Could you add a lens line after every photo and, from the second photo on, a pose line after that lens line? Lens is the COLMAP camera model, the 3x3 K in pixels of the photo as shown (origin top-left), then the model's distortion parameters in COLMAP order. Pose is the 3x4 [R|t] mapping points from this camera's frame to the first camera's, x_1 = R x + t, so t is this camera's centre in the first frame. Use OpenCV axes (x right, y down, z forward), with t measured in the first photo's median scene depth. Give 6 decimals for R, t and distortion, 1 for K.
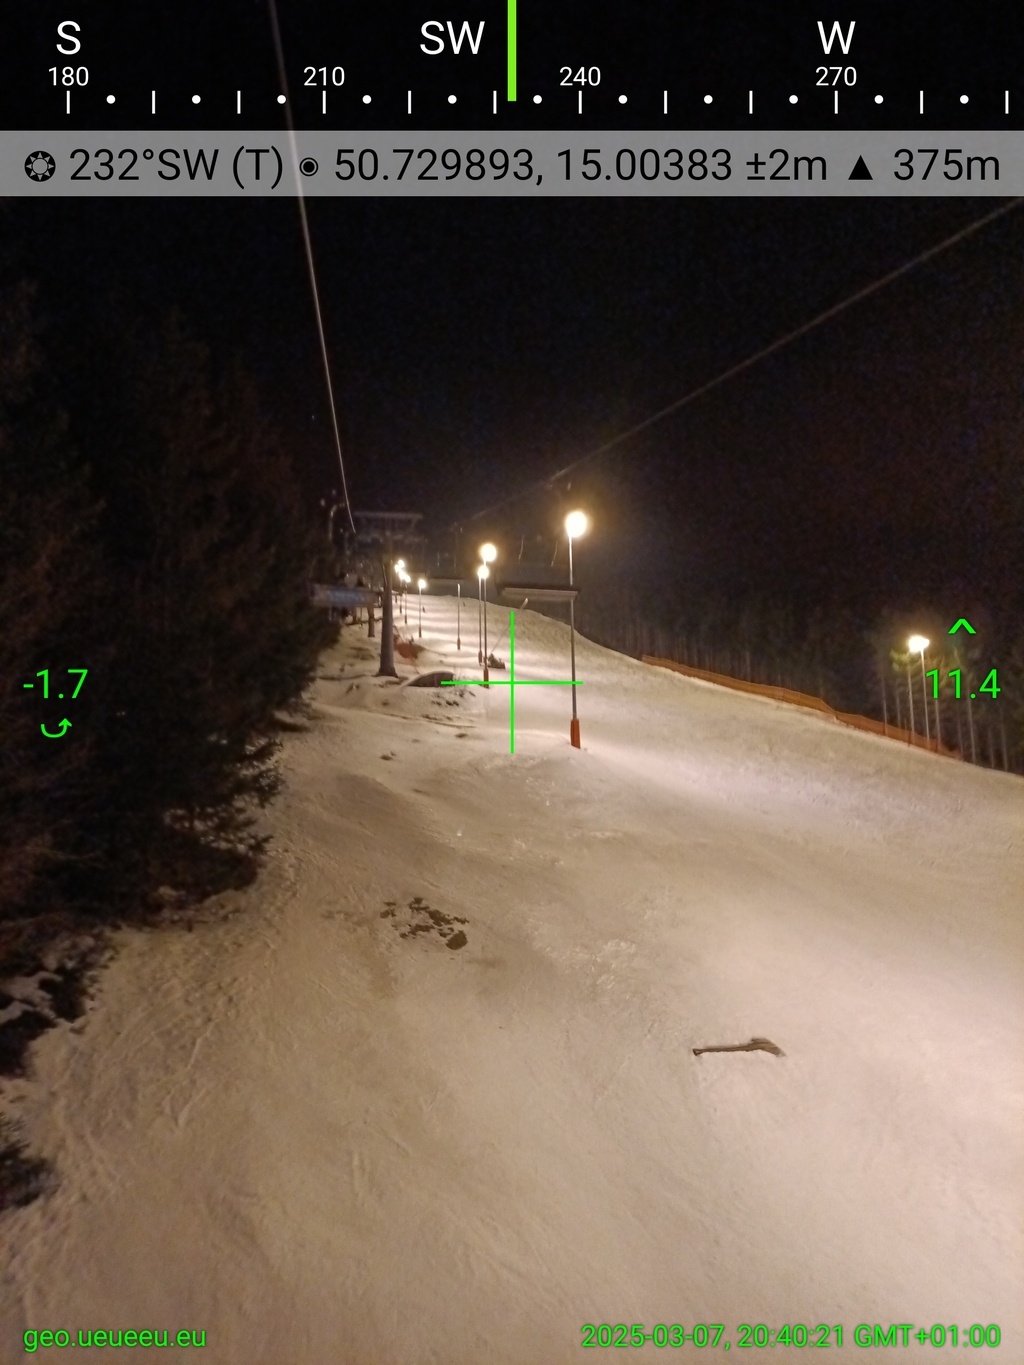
lens RADIAL K [[1020.5, 0, 512.0], [0, 1020.5, 682.5], [0, 0, 1]] dist [0.005473, -0.009228]
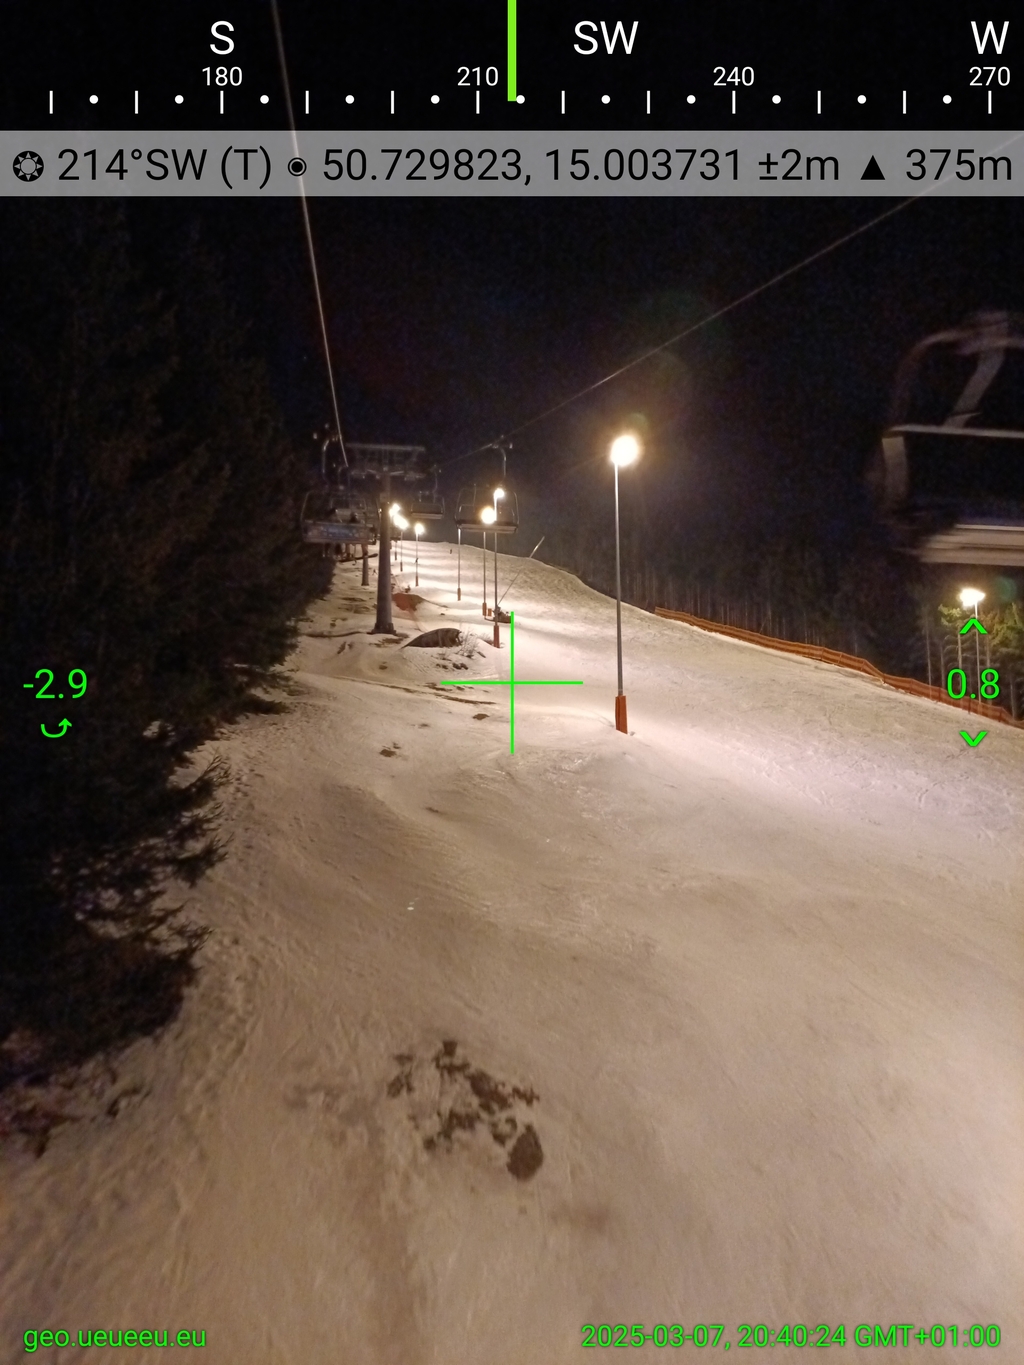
lens RADIAL K [[1020.7, 0, 512.0], [0, 1020.7, 682.5], [0, 0, 1]] dist [0.003548, -0.003763]
pose [[0.999974, 0.004145, 0.005877, -0.021495], [-0.004442, 0.998669, 0.051383, -0.011543], [-0.005656, -0.051408, 0.998662, 0.148398]]
